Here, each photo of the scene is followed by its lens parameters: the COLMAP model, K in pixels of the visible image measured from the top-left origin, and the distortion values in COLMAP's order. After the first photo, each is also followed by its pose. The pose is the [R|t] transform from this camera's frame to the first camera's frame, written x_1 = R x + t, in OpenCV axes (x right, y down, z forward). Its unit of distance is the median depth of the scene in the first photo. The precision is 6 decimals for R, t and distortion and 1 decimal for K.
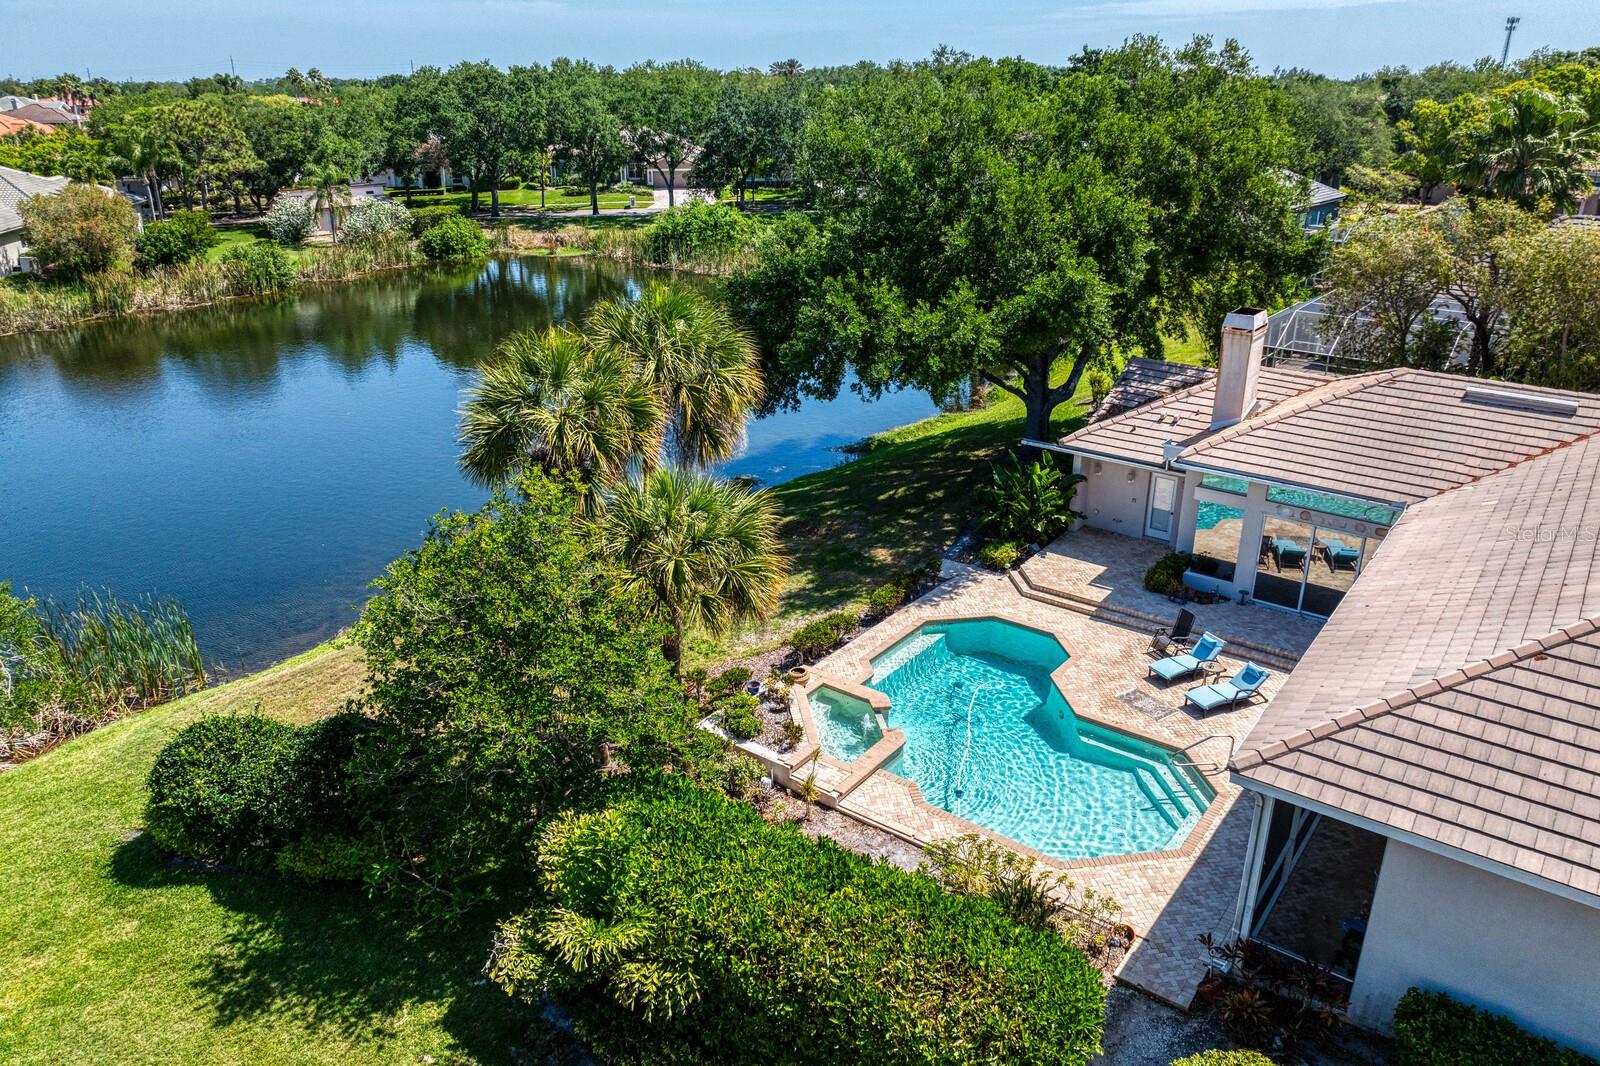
lens RADIAL K [[1127.0, 0, 797.9], [0, 1127.0, 507.0], [0, 0, 1]] dist [-0.038613, 0.004473]
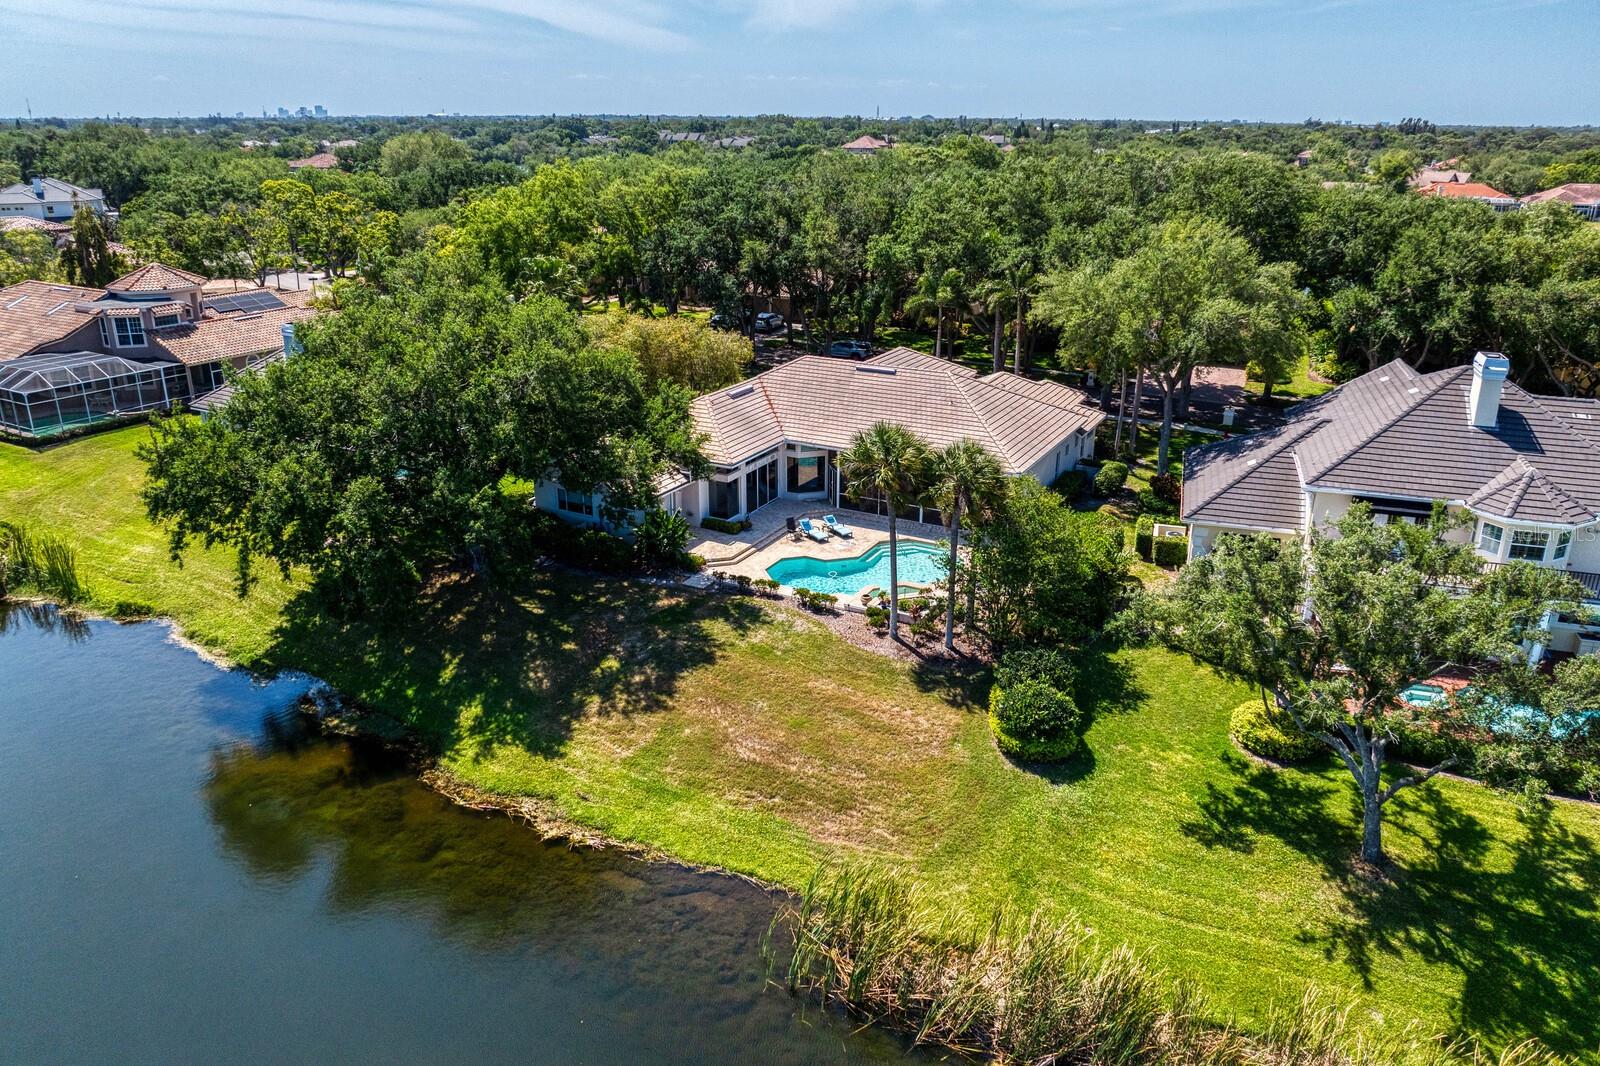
lens RADIAL K [[1127.0, 0, 787.8], [0, 1127.0, 530.9], [0, 0, 1]] dist [-0.038613, 0.004473]
pose [[-0.142115, -0.345421, 0.927625, -1.547102], [0.349039, 0.859454, 0.373510, -0.644507], [-0.926269, 0.376859, -0.001576, 0.948262]]
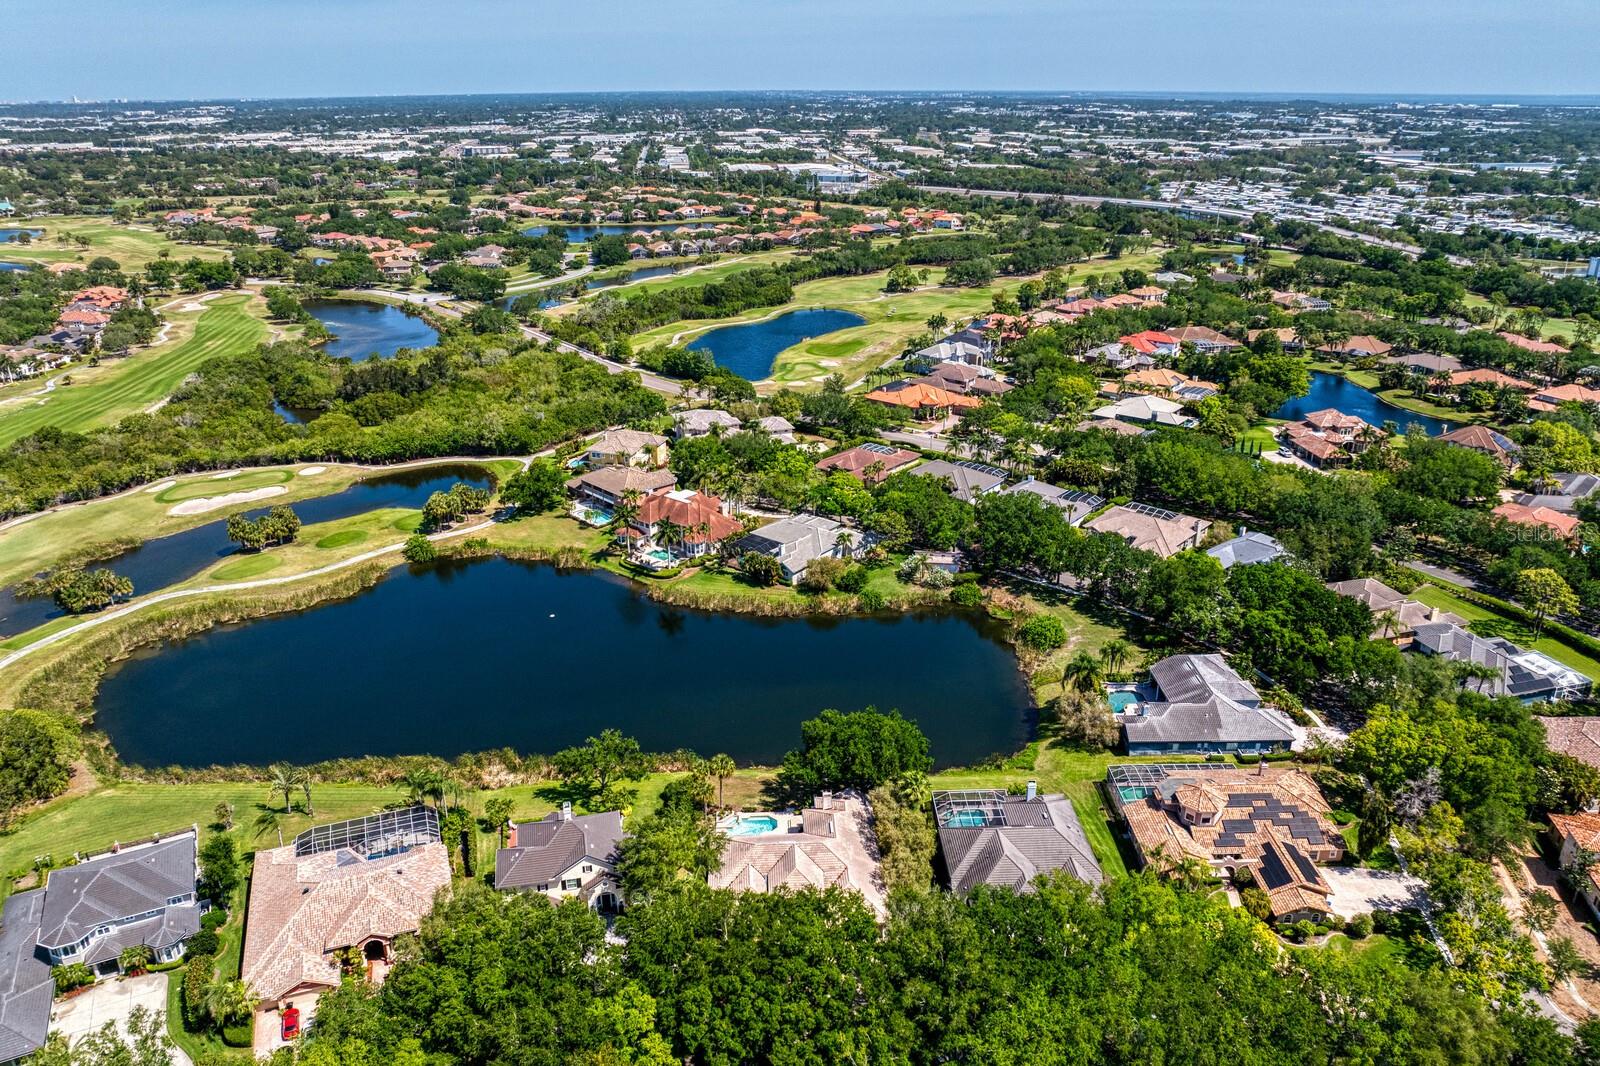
lens RADIAL K [[1127.0, 0, 803.8], [0, 1127.0, 532.0], [0, 0, 1]] dist [-0.038613, 0.004473]
pose [[0.643407, 0.279571, -0.712648, 3.991170], [-0.264555, 0.954775, 0.135706, -2.152739], [0.718358, 0.101220, 0.688271, -3.050887]]
